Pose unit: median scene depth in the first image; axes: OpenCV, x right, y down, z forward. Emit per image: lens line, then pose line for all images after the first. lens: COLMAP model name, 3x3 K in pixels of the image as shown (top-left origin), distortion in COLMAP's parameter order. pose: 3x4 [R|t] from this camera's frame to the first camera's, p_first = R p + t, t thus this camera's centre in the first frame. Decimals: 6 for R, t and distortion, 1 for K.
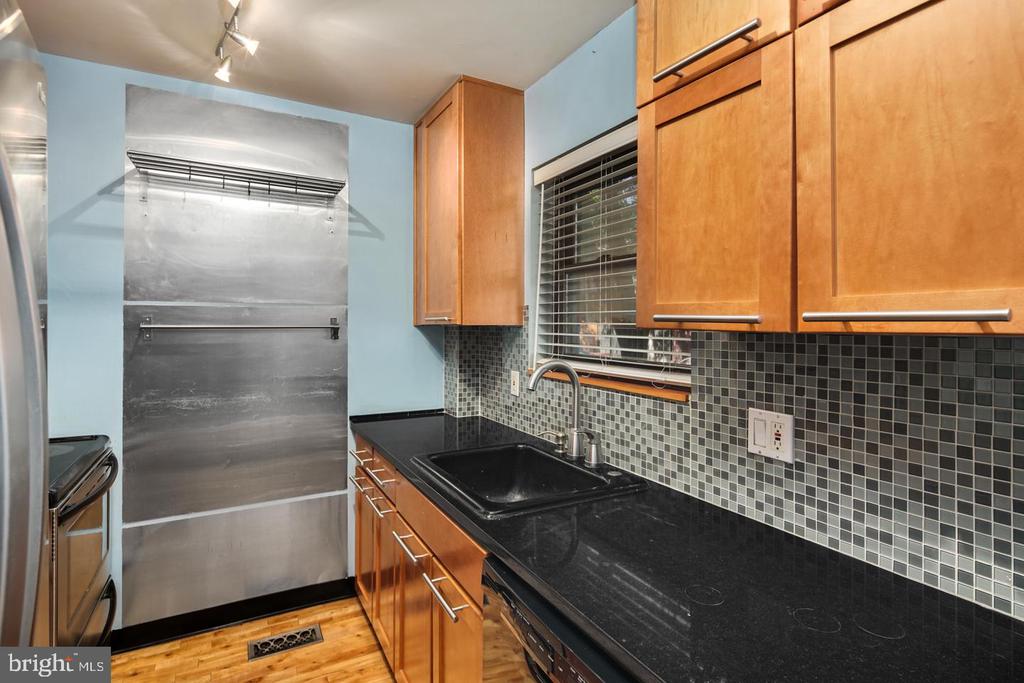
lens RADIAL K [[498.3, 0, 464.3], [0, 498.3, 321.0], [0, 0, 1]] dist [0.006438, -0.001373]
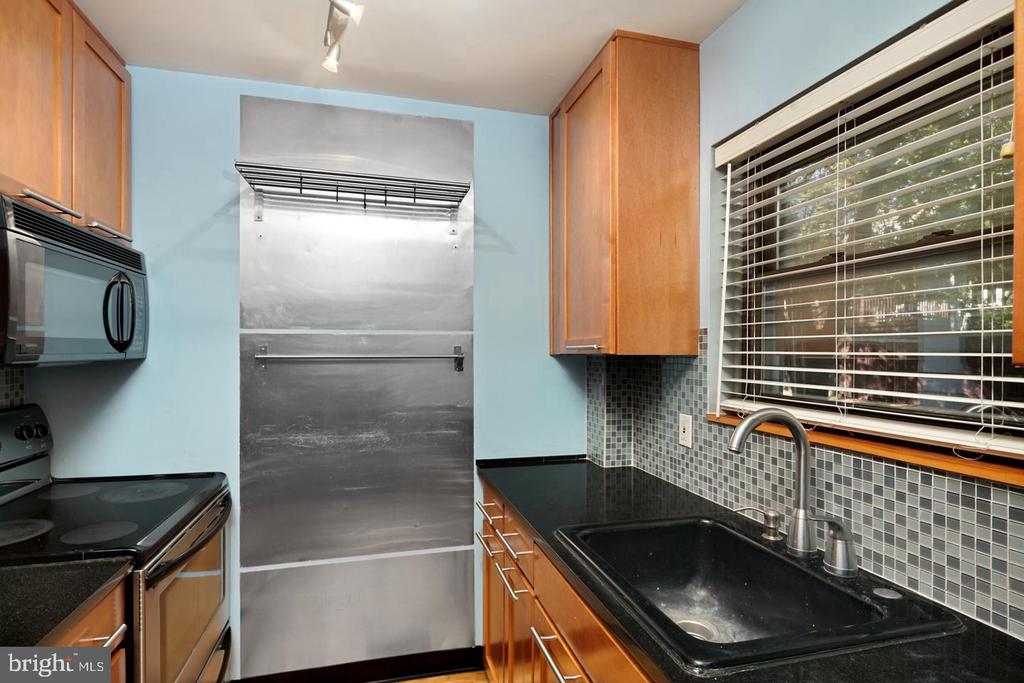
lens RADIAL K [[458.1, 0, 482.6], [0, 458.1, 350.3], [0, 0, 1]] dist [0.001664, -0.002901]
pose [[0.977135, -0.002552, -0.212606, -0.056404], [0.003739, 0.999980, 0.005181, -0.003457], [0.212588, -0.005858, 0.977124, 0.259173]]
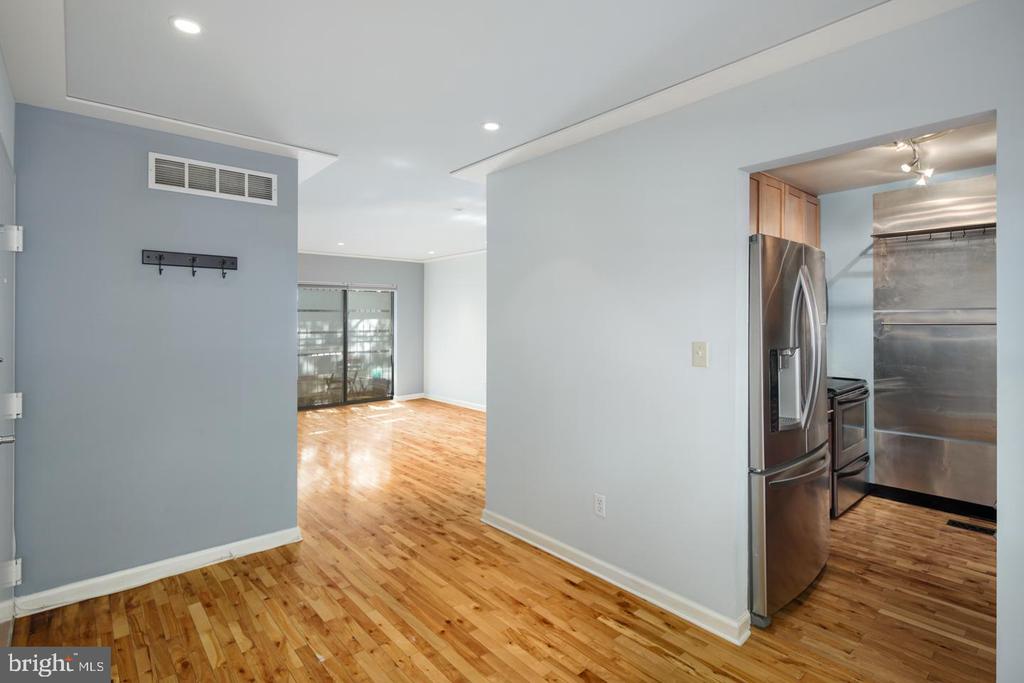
lens RADIAL K [[498.3, 0, 511.8], [0, 498.3, 321.7], [0, 0, 1]] dist [0.006438, -0.001373]
pose [[0.242837, -0.006105, -0.970048, 0.811483], [0.008674, 0.999954, -0.004122, -0.000087], [0.970028, -0.007413, 0.242879, -0.776336]]
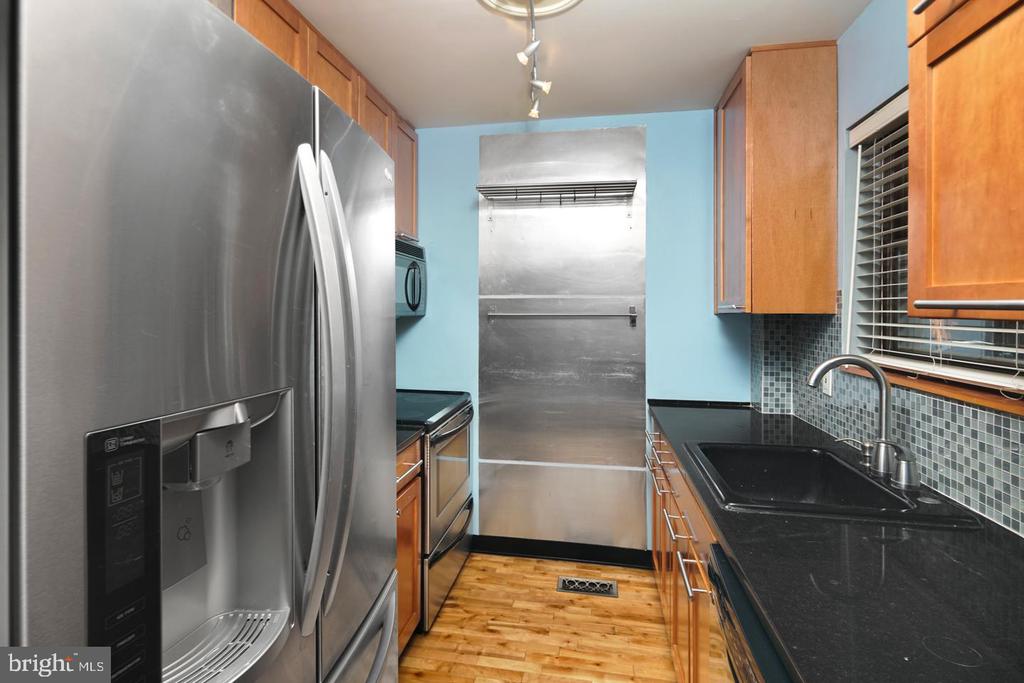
lens RADIAL K [[498.3, 0, 497.1], [0, 498.3, 311.2], [0, 0, 1]] dist [0.006438, -0.001373]
pose [[0.785550, -0.002328, -0.618793, 0.198895], [0.004101, 0.999991, 0.001445, 0.000679], [0.618784, -0.003673, 0.785553, -0.037583]]
